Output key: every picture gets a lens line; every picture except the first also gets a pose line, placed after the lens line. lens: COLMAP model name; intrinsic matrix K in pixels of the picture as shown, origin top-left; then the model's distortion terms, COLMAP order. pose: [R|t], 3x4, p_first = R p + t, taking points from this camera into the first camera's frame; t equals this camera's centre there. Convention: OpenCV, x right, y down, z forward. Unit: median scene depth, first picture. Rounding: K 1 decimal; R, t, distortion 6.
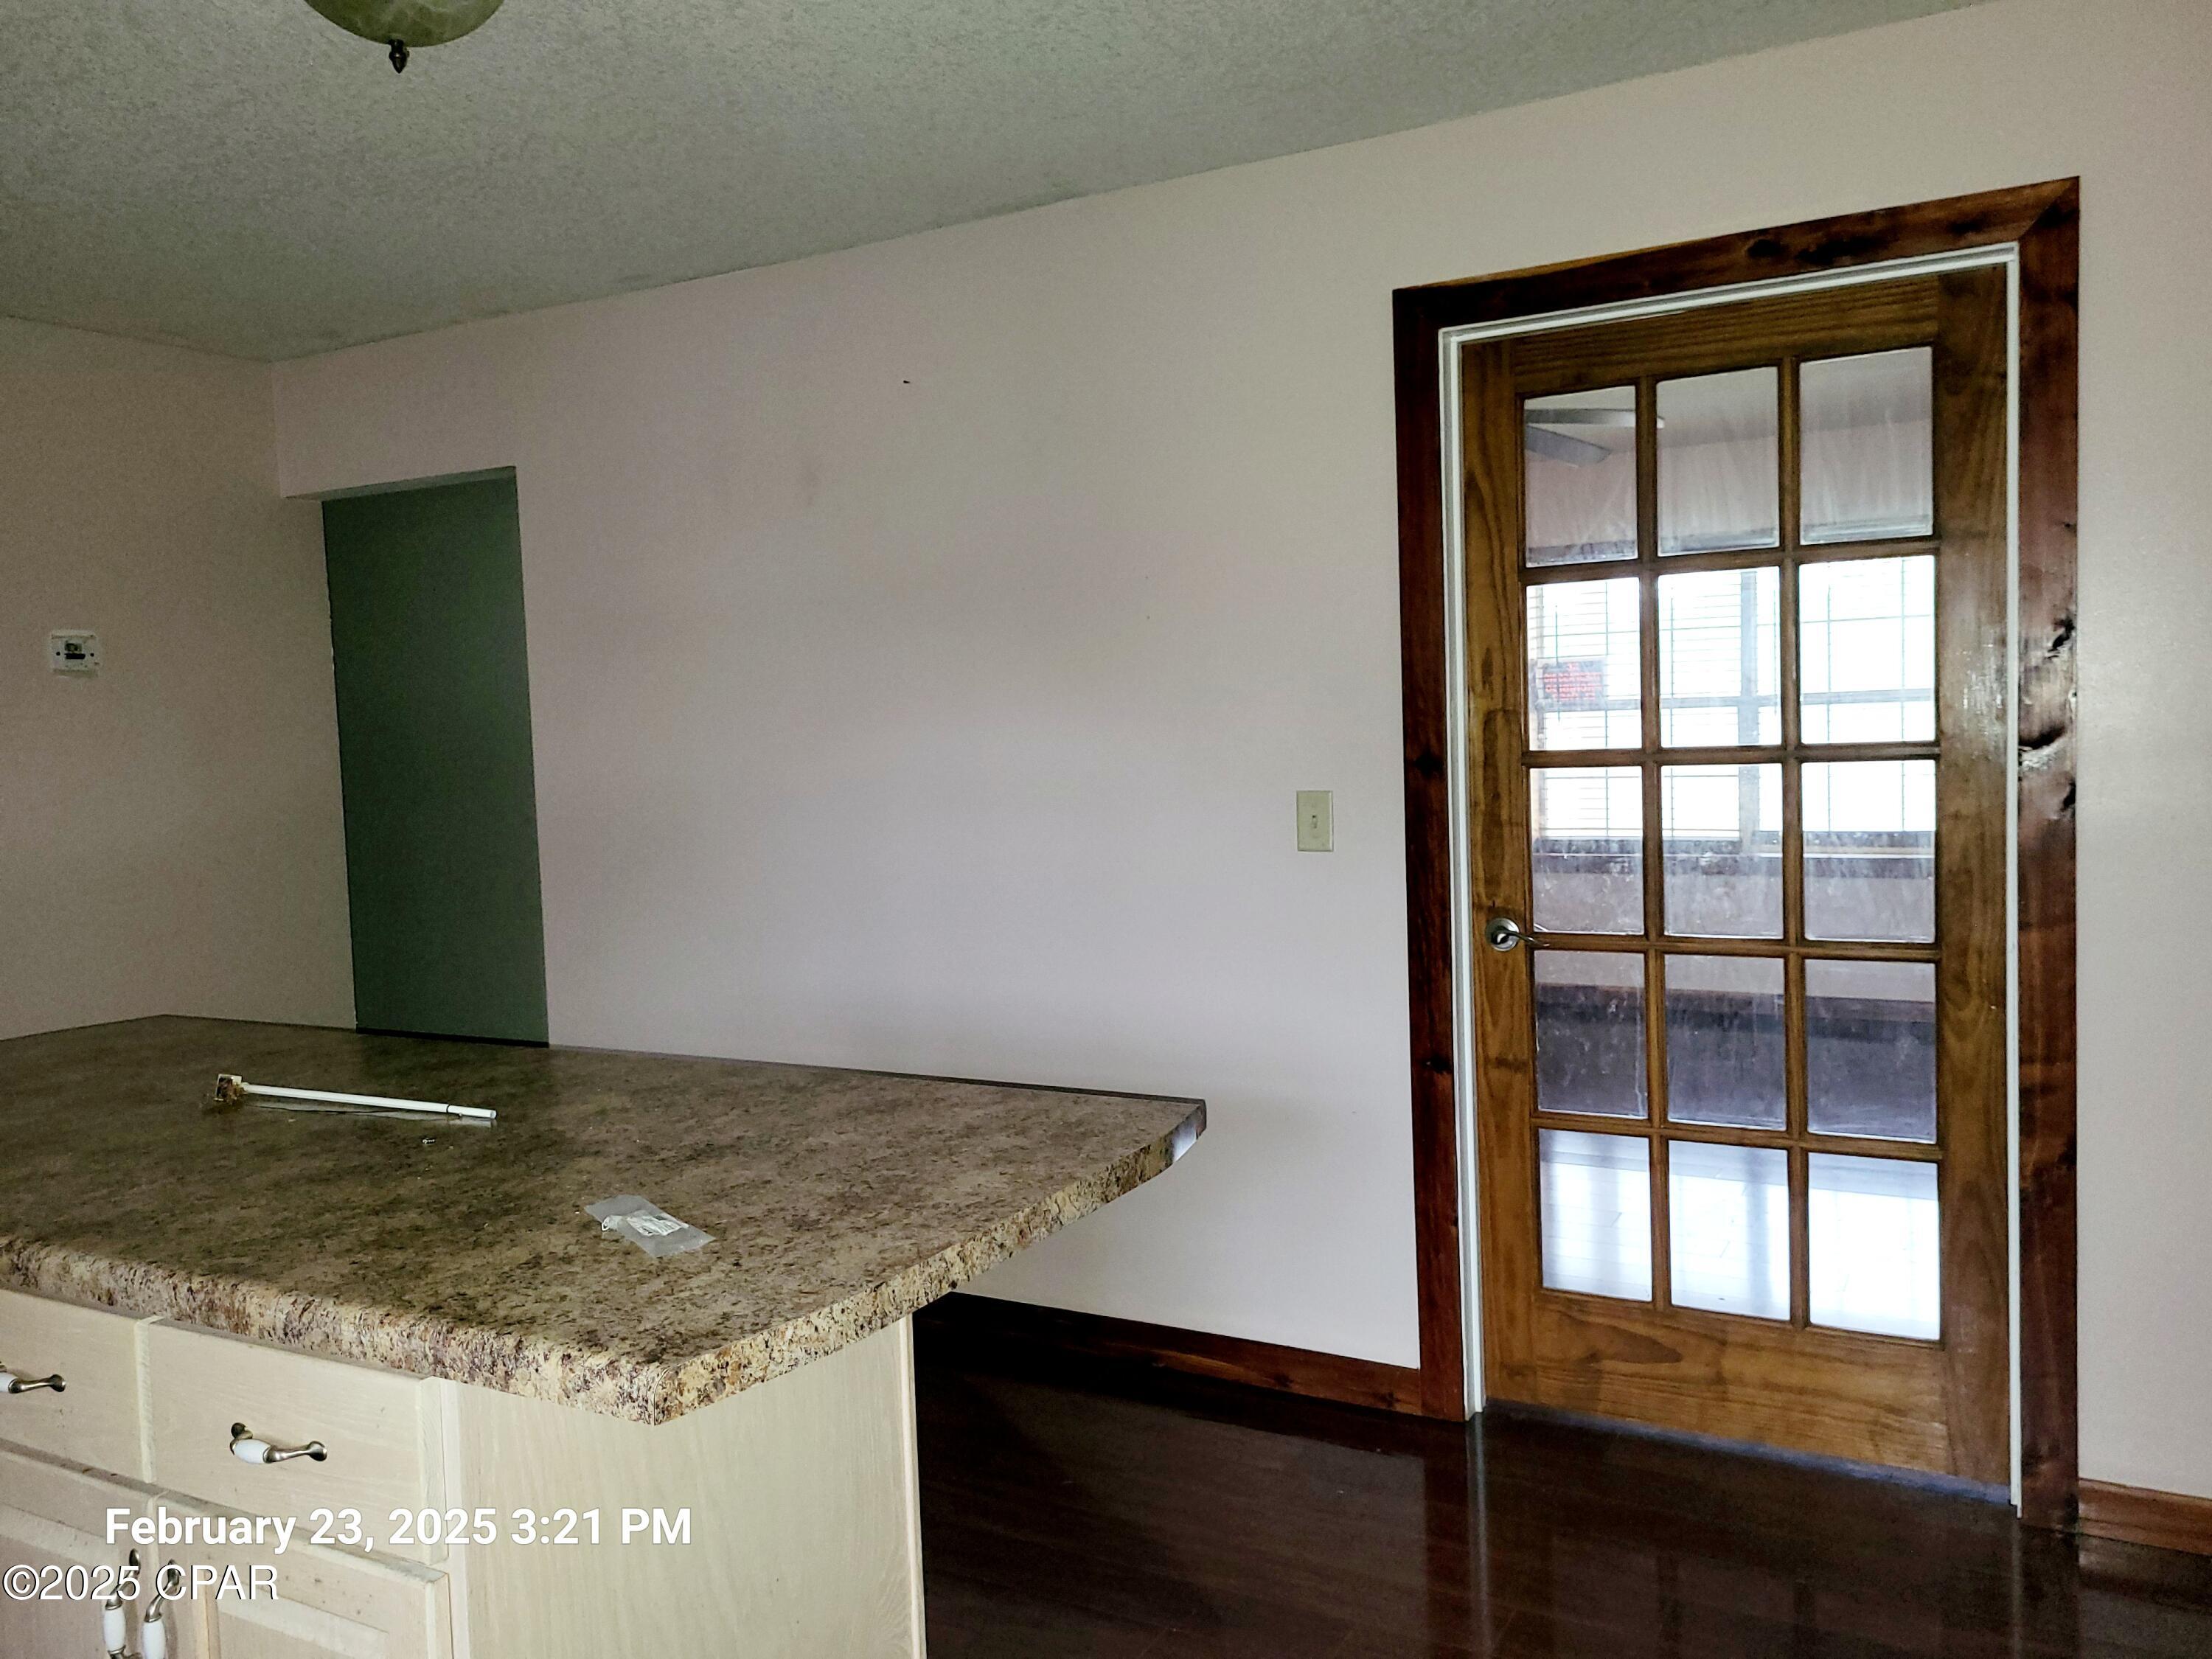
lens RADIAL K [[1692.4, 0, 1121.4], [0, 1692.4, 833.3], [0, 0, 1]] dist [0.050399, -0.039069]
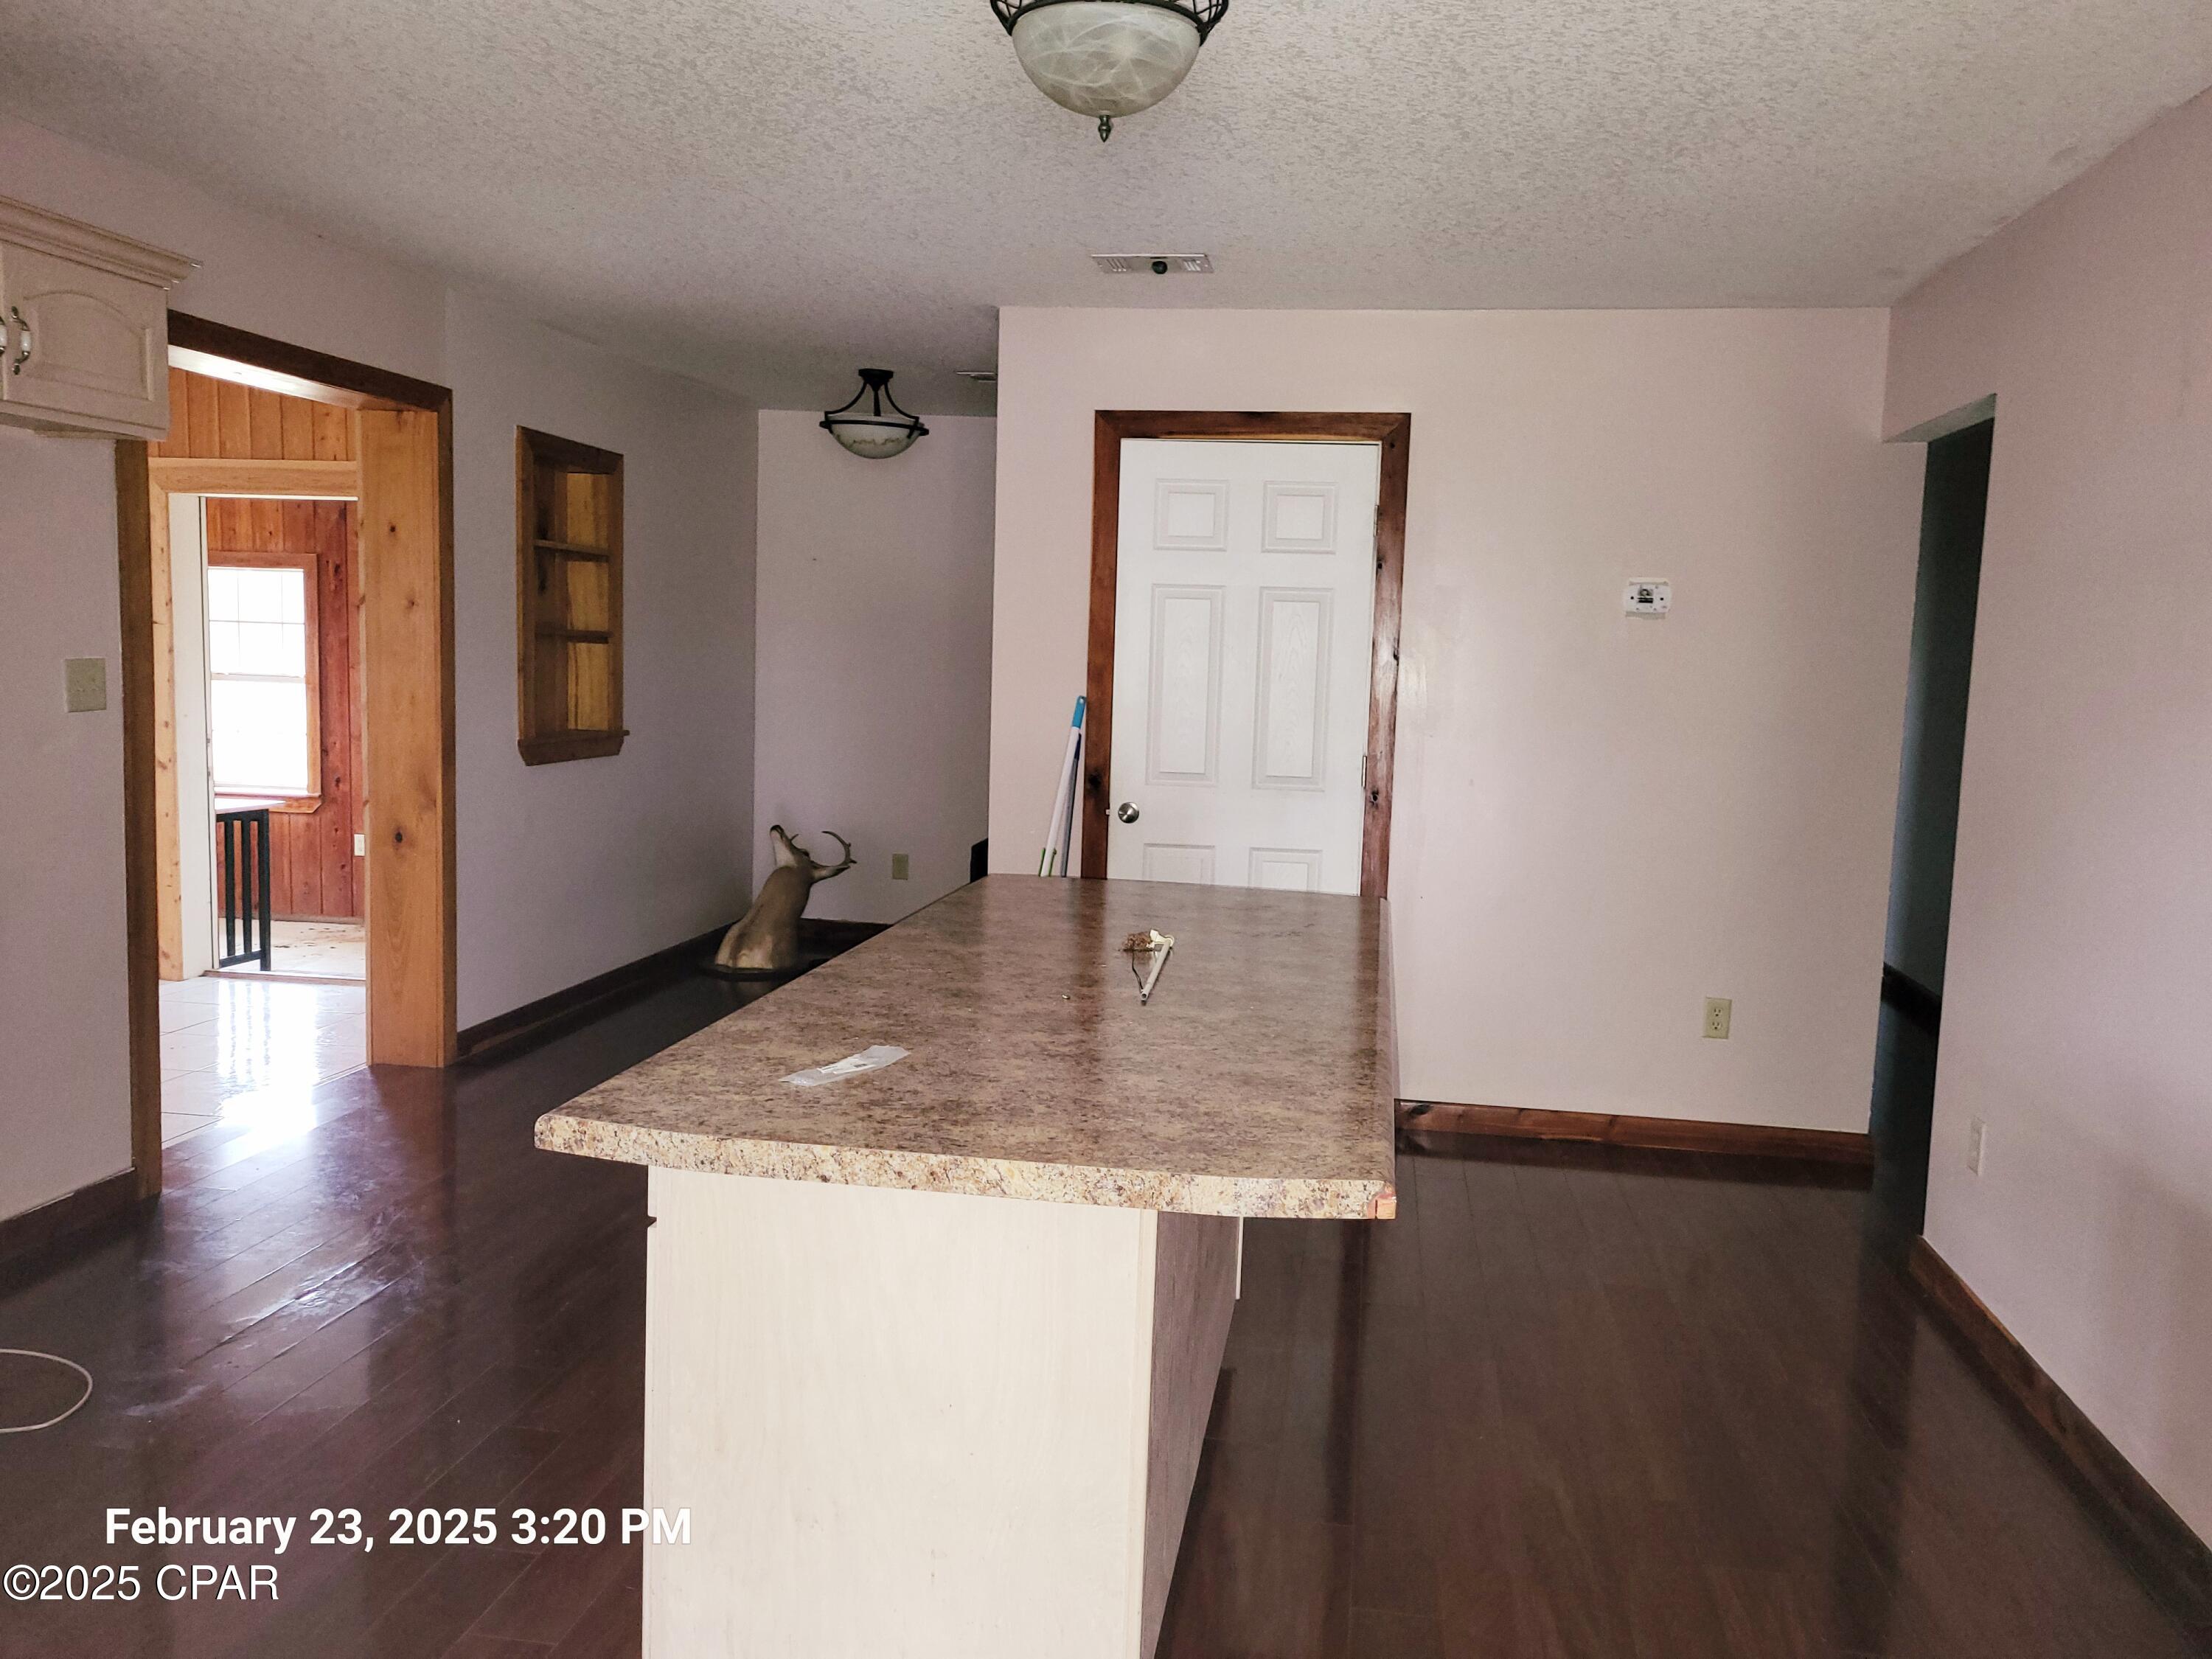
lens RADIAL K [[1692.4, 0, 1123.3], [0, 1692.4, 834.9], [0, 0, 1]] dist [0.050399, -0.039069]
pose [[0.339244, 0.151526, -0.928415, 0.932030], [-0.112064, 0.986423, 0.120045, -0.116905], [0.934000, 0.063318, 0.351619, 0.712182]]
